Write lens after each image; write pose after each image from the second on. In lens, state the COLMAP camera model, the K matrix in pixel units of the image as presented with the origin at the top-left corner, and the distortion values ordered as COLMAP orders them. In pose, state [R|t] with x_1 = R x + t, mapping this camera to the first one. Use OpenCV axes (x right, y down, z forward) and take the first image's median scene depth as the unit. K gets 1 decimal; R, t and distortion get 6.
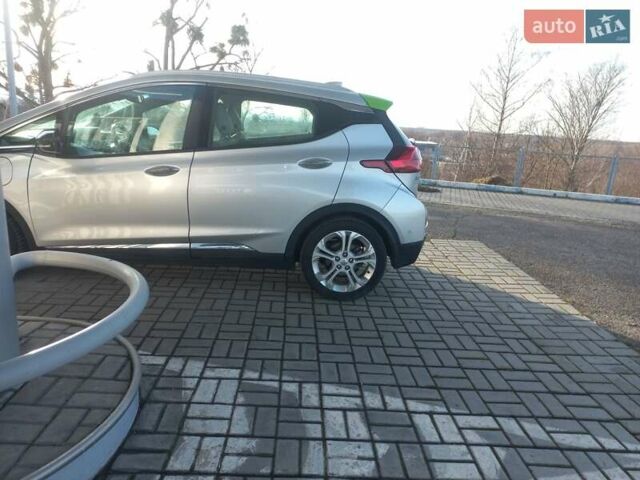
lens RADIAL K [[459.8, 0, 318.5], [0, 459.8, 243.4], [0, 0, 1]] dist [0.045475, -0.020512]
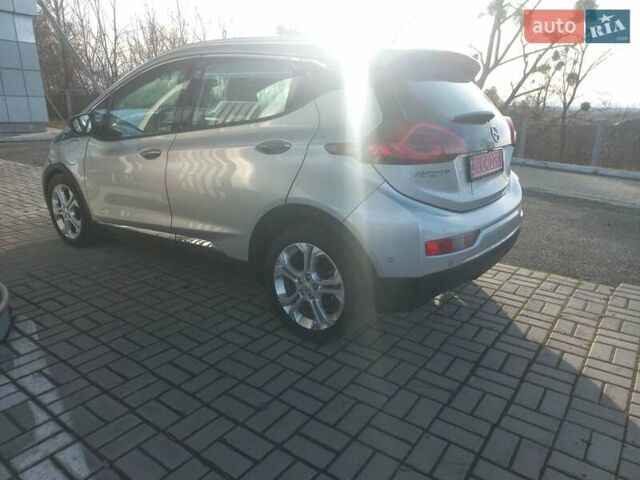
lens RADIAL K [[459.8, 0, 316.3], [0, 459.8, 238.3], [0, 0, 1]] dist [0.045475, -0.020512]
pose [[0.774374, 0.129008, -0.619436, 0.504352], [-0.131109, 0.990462, 0.042377, -0.067242], [0.618995, 0.048398, 0.783902, 0.451882]]
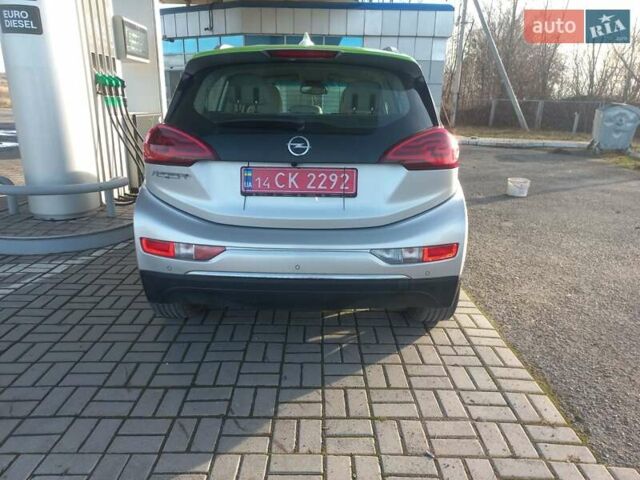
lens RADIAL K [[459.8, 0, 322.5], [0, 459.8, 236.5], [0, 0, 1]] dist [0.045475, -0.020512]
pose [[-0.039741, 0.213696, -0.976092, 0.856895], [-0.276228, 0.936445, 0.216263, -0.265910], [0.960270, 0.278218, 0.021814, 1.254470]]
